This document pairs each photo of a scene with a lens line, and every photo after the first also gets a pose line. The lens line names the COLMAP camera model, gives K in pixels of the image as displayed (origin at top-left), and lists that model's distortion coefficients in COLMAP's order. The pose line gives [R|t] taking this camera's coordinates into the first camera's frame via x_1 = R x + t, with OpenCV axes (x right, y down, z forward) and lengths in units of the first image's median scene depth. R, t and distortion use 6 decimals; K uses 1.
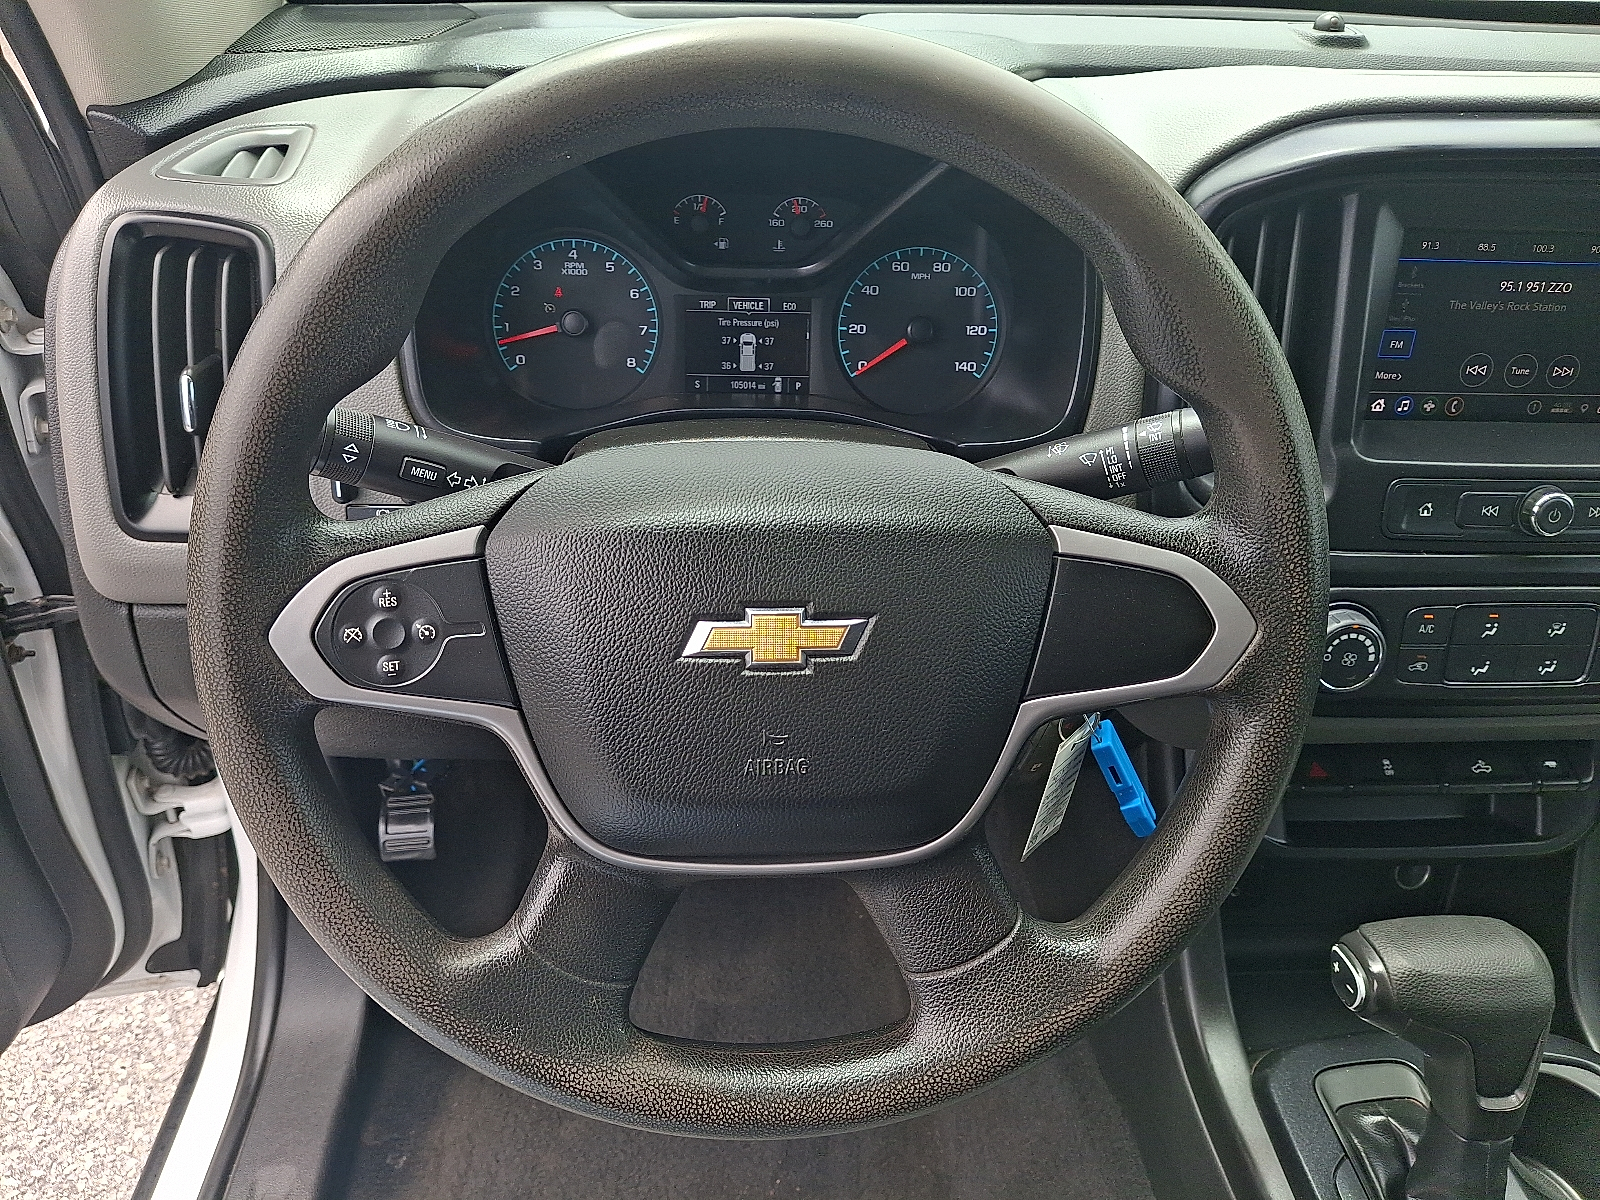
lens RADIAL K [[1233.9, 0, 777.8], [0, 1233.9, 604.6], [0, 0, 1]] dist [0.163261, -0.395779]
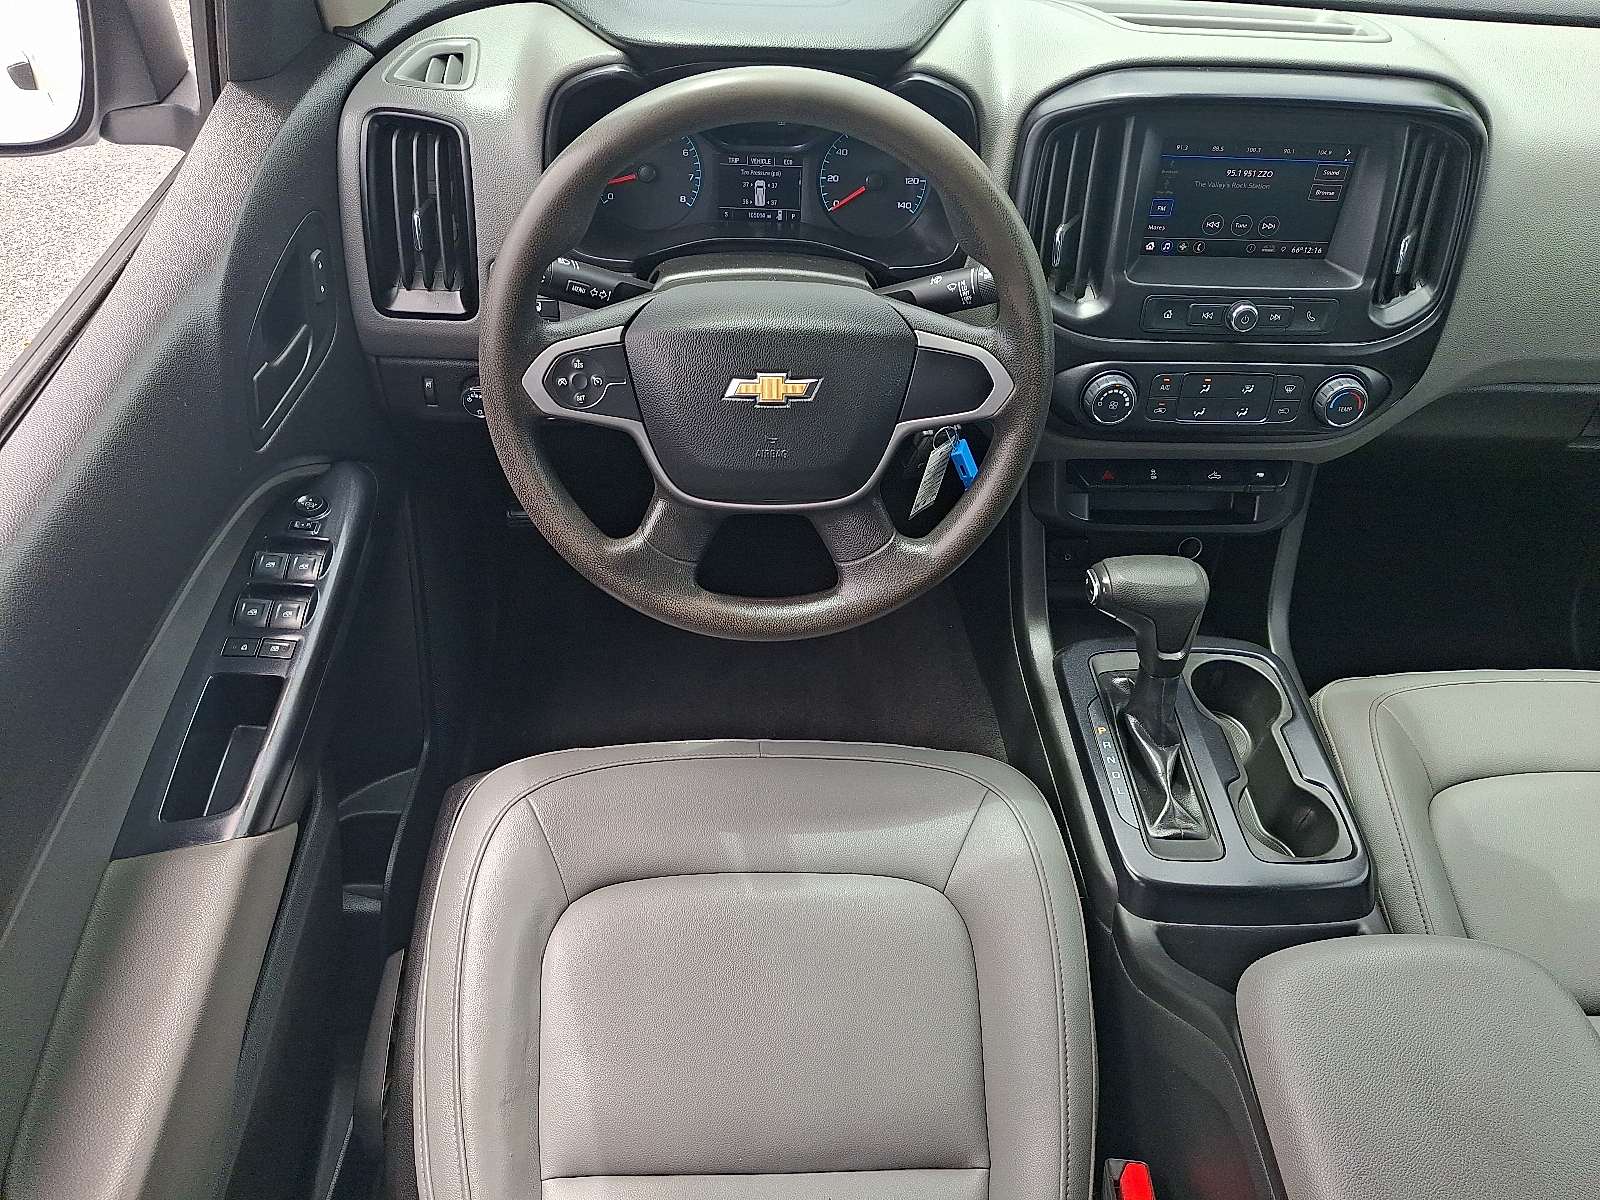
lens RADIAL K [[1233.9, 0, 777.8], [0, 1233.9, 604.6], [0, 0, 1]] dist [0.163261, -0.395779]
pose [[0.999809, 0.019273, -0.003233, 0.015416], [-0.018238, 0.979647, 0.199899, -0.023237], [0.007020, -0.199802, 0.979811, -0.763615]]
